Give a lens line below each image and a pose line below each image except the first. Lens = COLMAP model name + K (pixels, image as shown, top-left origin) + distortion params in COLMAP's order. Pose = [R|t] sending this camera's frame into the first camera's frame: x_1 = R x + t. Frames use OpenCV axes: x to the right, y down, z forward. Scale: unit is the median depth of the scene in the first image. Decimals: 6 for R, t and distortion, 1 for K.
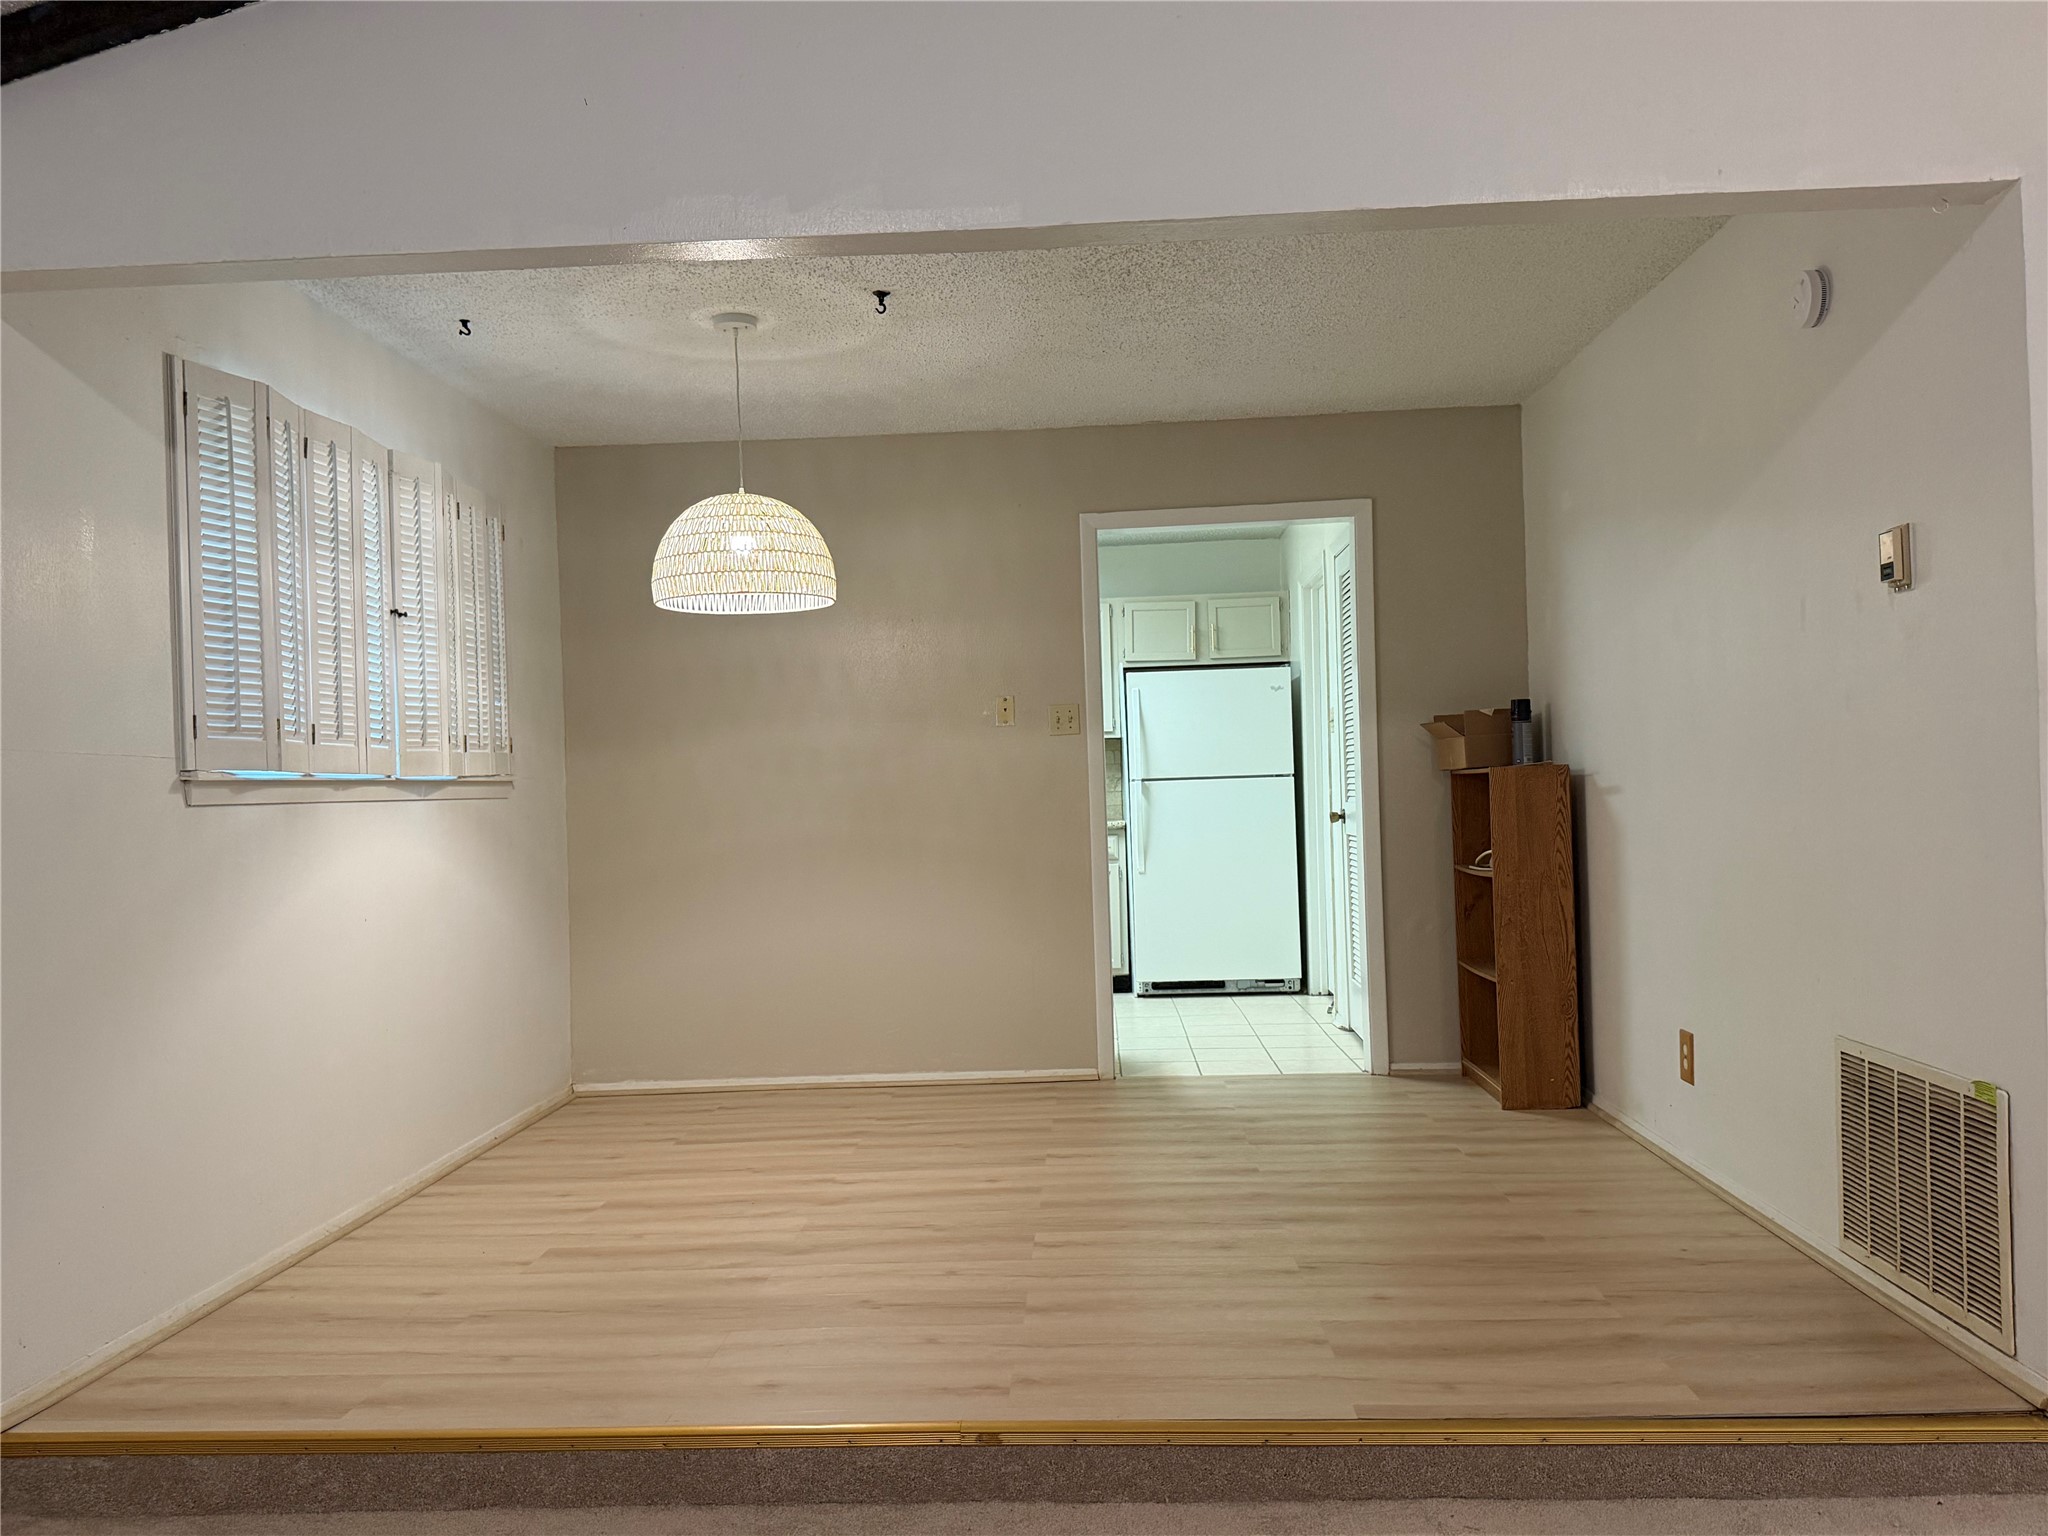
lens RADIAL K [[1600.8, 0, 1031.5], [0, 1600.8, 789.5], [0, 0, 1]] dist [0.049685, -0.006764]
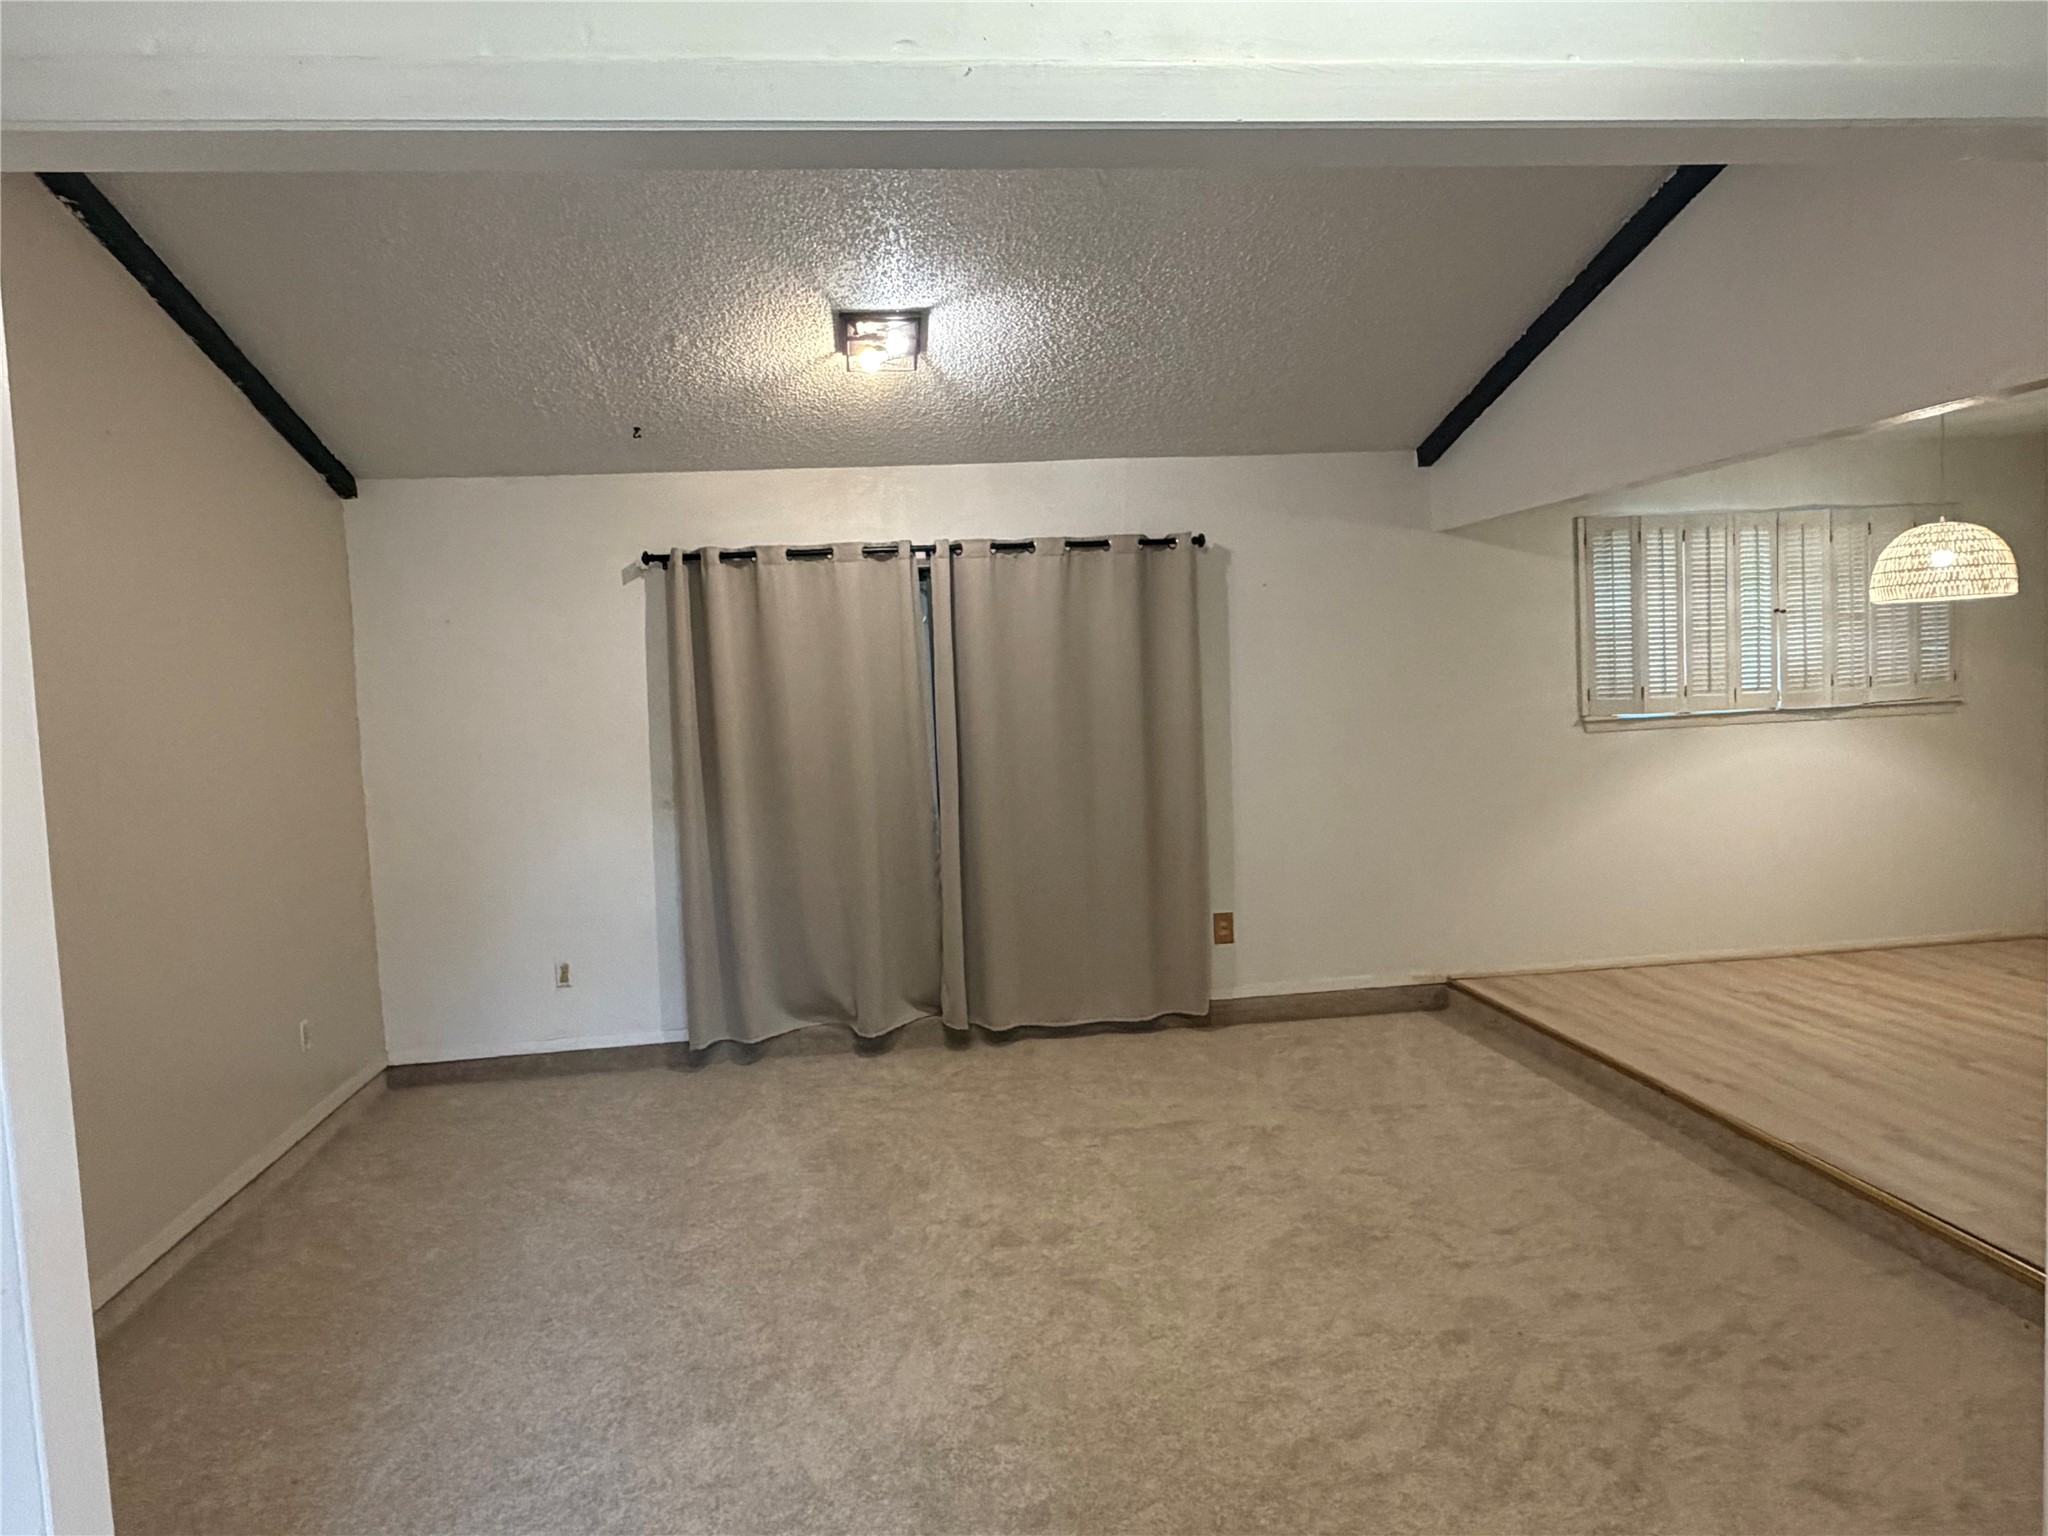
lens RADIAL K [[1427.0, 0, 1024.4], [0, 1427.0, 762.8], [0, 0, 1]] dist [-0.003226, -0.001595]
pose [[0.204465, 0.080796, -0.975534, 0.891105], [0.036643, 0.995258, 0.090110, -0.113222], [0.978188, -0.054171, 0.200535, -0.063791]]
